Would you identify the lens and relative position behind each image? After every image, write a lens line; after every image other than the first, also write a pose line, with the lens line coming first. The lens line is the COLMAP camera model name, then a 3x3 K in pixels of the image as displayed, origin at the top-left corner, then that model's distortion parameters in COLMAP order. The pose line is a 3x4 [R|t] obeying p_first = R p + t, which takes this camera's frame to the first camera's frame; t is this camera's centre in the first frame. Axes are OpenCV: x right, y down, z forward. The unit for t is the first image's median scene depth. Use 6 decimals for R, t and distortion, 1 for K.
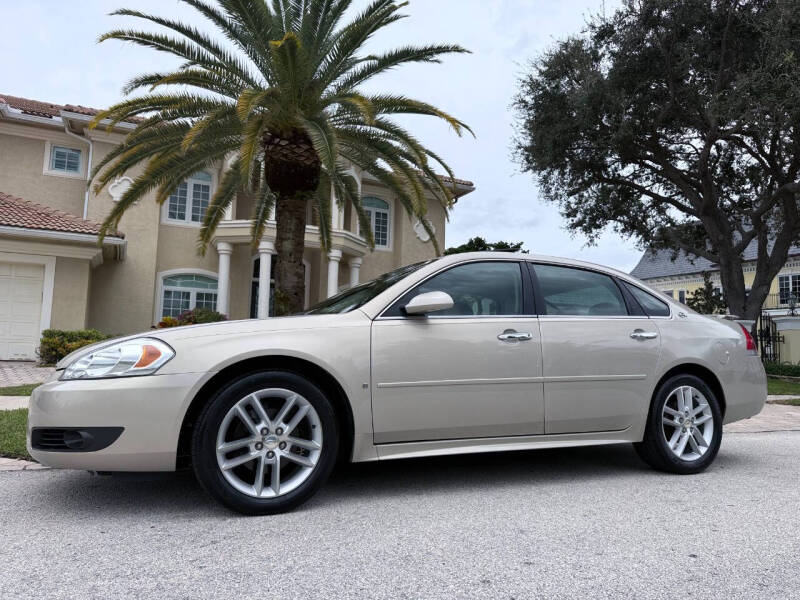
lens RADIAL K [[558.8, 0, 401.0], [0, 558.8, 304.2], [0, 0, 1]] dist [0.058925, -0.092378]
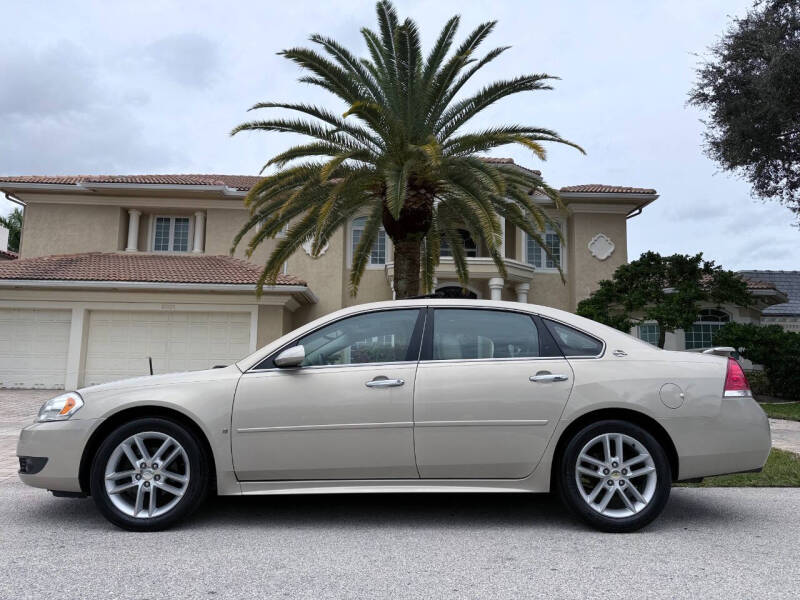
lens RADIAL K [[558.8, 0, 401.0], [0, 558.8, 304.2], [0, 0, 1]] dist [0.058925, -0.092378]
pose [[0.917220, -0.064482, -0.393129, 0.211988], [0.047833, 0.997500, -0.052011, -0.011270], [0.395500, 0.028901, 0.918011, 0.012907]]
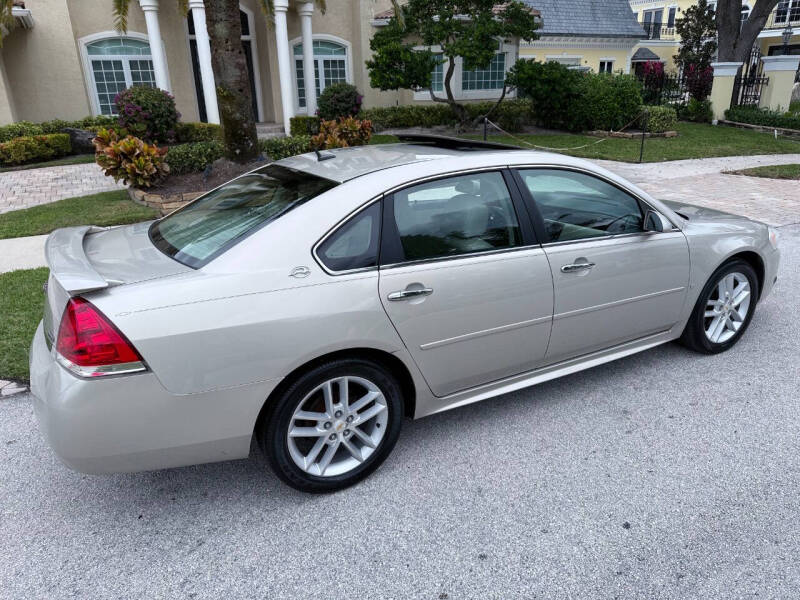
lens RADIAL K [[562.3, 0, 400.8], [0, 562.3, 303.6], [0, 0, 1]] dist [0.004979, -0.010072]
pose [[0.997242, -0.066924, 0.032076, 0.011622], [0.045599, 0.893544, 0.446655, -0.099962], [-0.058553, -0.443960, 0.894131, 0.042842]]
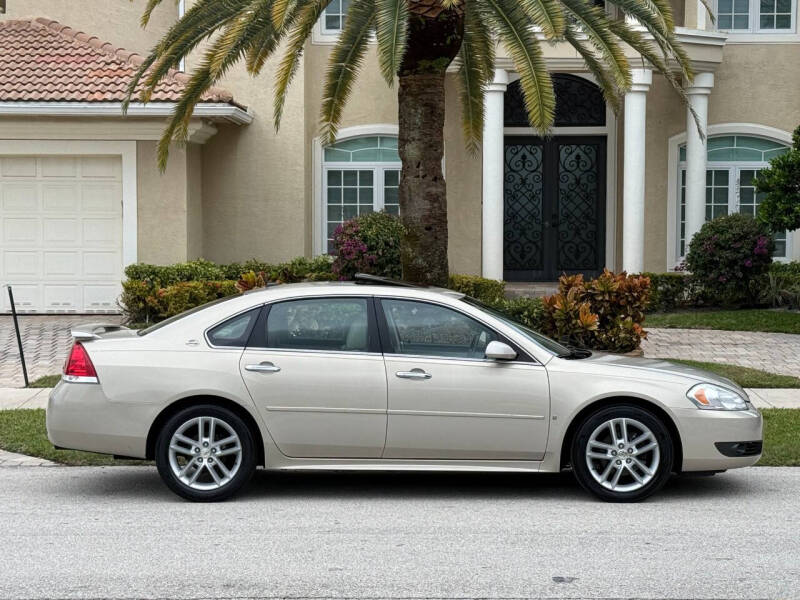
lens RADIAL K [[1662.5, 0, 398.2], [0, 1662.5, 301.3], [0, 0, 1]] dist [0.070561, 0.034425]
pose [[0.896221, -0.002811, -0.443600, 0.594543], [0.064782, 0.990089, 0.124608, -0.167692], [0.438853, -0.140413, 0.887520, -0.664680]]
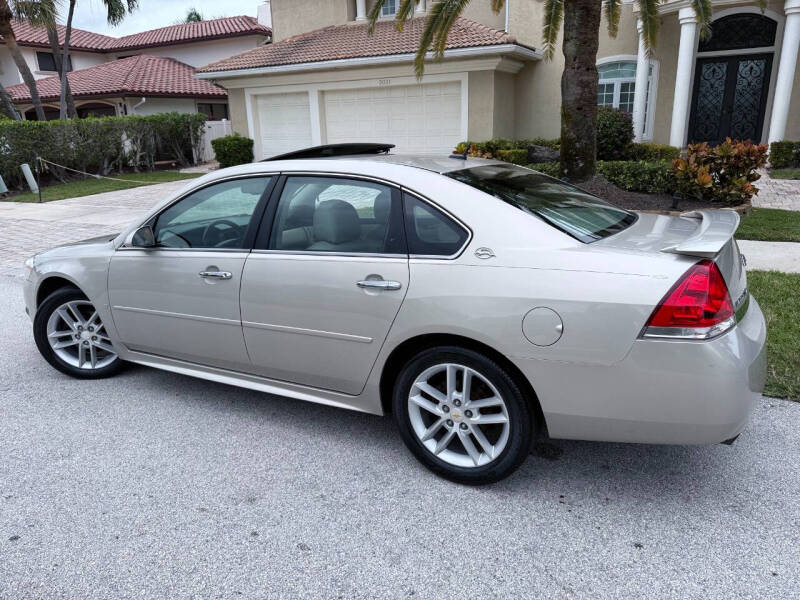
lens RADIAL K [[564.7, 0, 399.4], [0, 564.7, 302.8], [0, 0, 1]] dist [-0.000110, -0.006241]
pose [[0.600100, 0.193344, -0.776207, 0.360446], [0.120315, 0.937496, 0.326537, -0.053041], [0.790825, -0.289344, 0.539329, 0.234699]]
